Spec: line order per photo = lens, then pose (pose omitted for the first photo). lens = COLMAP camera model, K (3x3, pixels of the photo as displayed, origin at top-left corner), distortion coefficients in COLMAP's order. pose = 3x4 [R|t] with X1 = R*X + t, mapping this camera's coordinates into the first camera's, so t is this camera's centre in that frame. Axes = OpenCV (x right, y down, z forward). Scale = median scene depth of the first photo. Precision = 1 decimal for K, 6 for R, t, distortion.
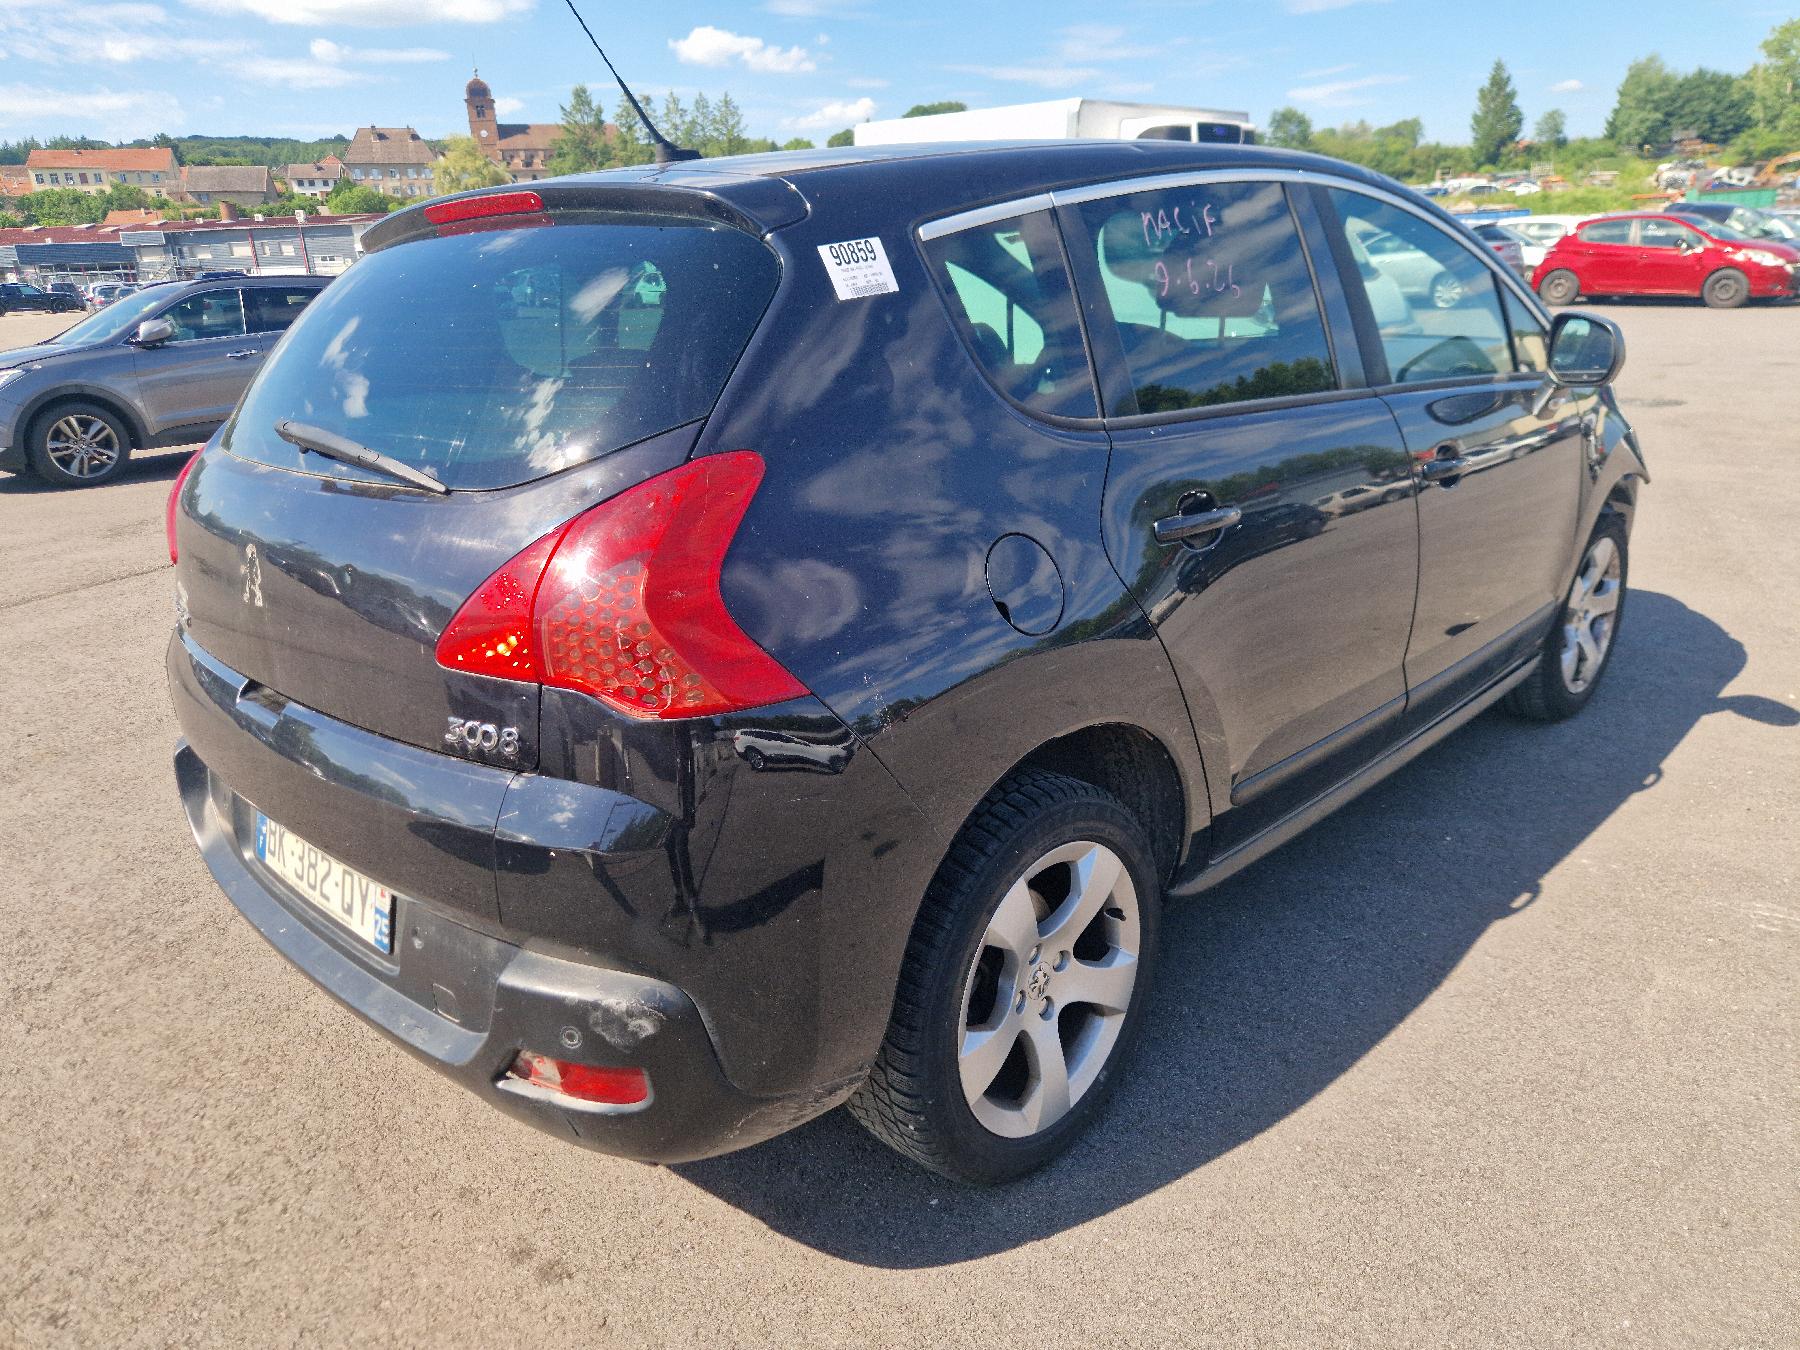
lens RADIAL K [[1216.2, 0, 901.0], [0, 1216.2, 682.8], [0, 0, 1]] dist [0.025378, -0.018865]
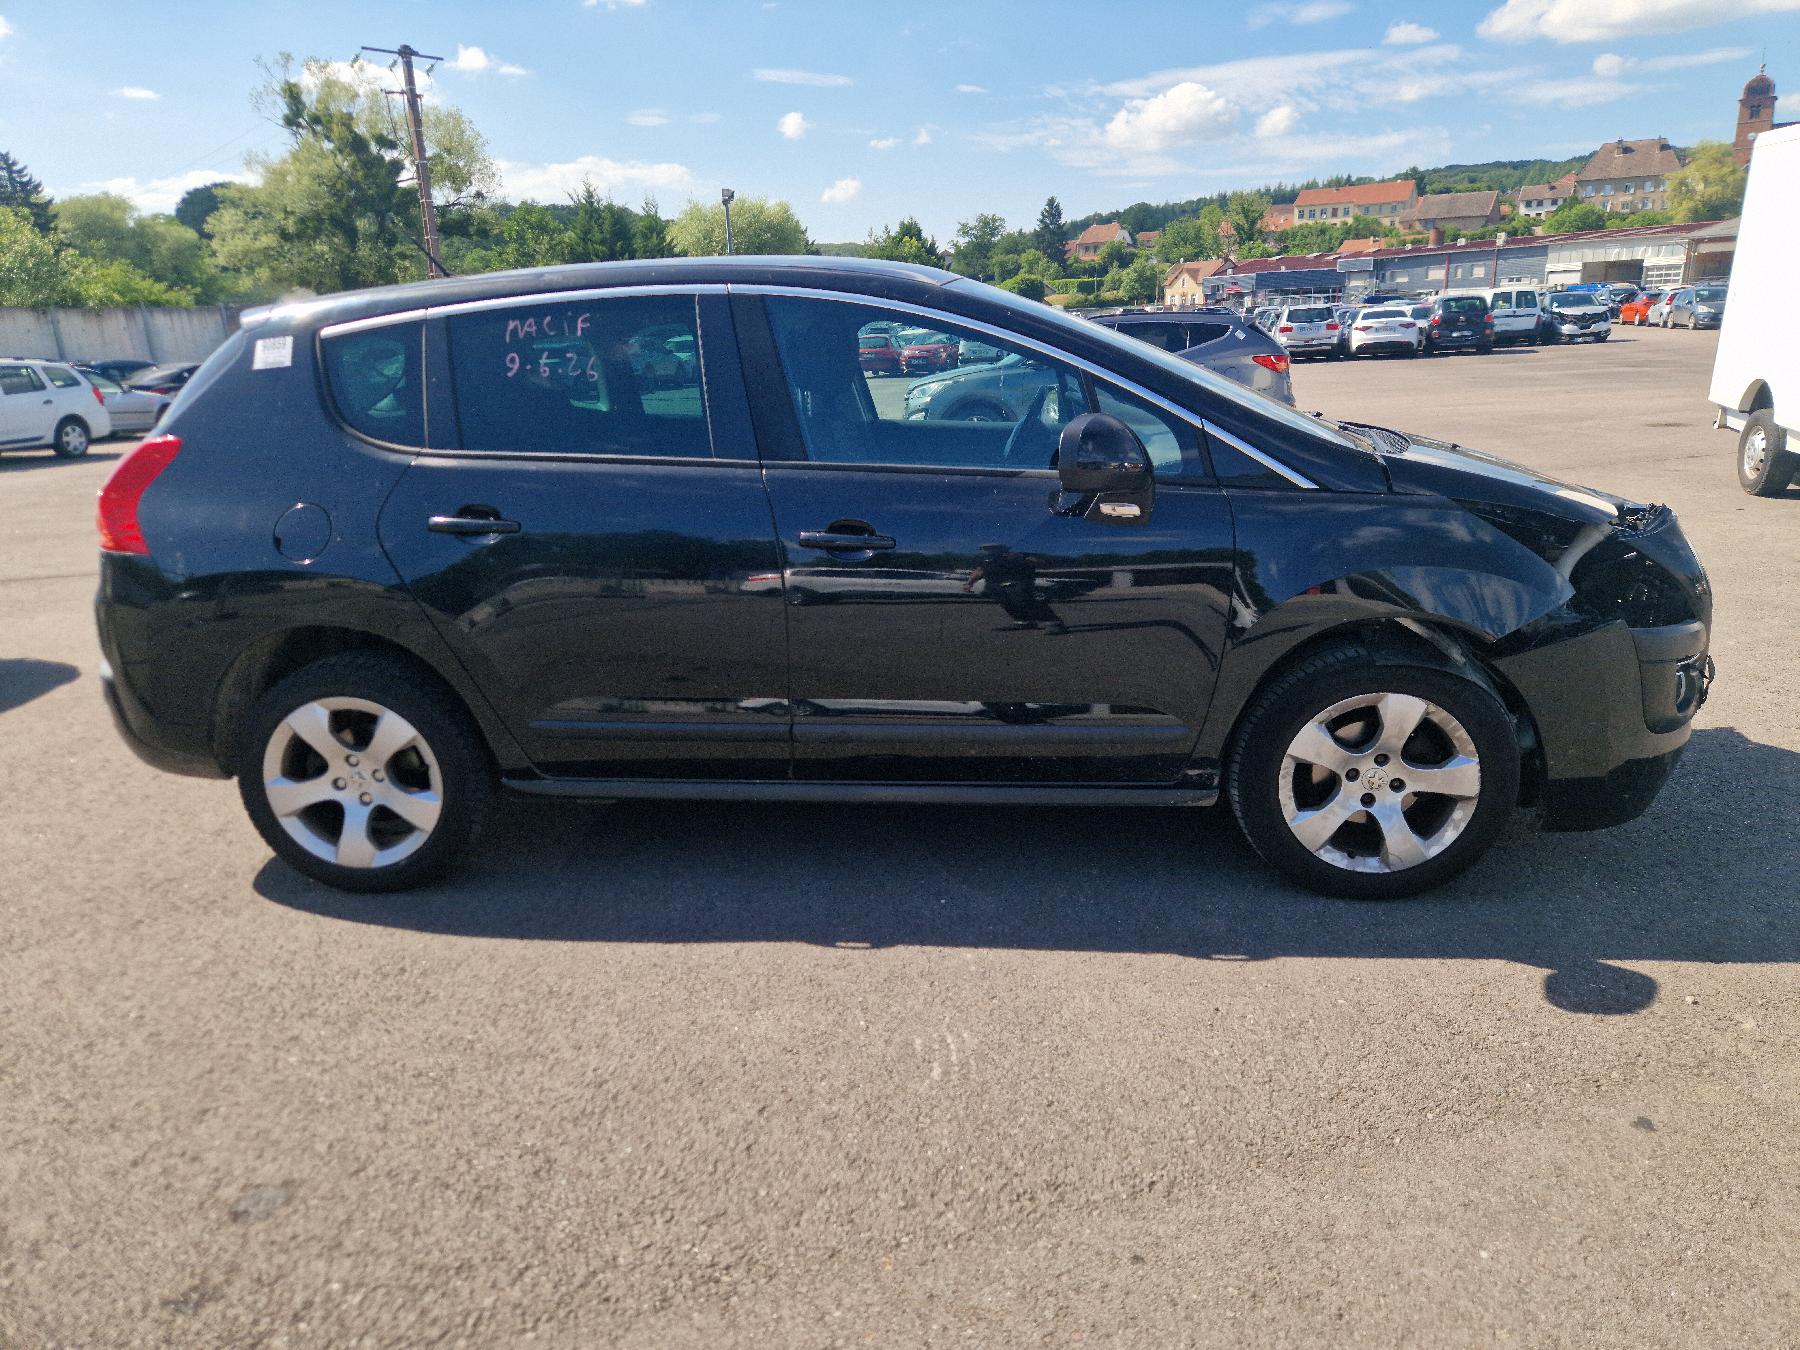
lens RADIAL K [[1216.2, 0, 904.2], [0, 1216.2, 673.4], [0, 0, 1]] dist [0.025378, -0.018865]
pose [[0.638373, 0.225136, -0.736067, 1.665742], [-0.241192, 0.966617, 0.086473, -0.202406], [0.730963, 0.122331, 0.671363, 0.389292]]
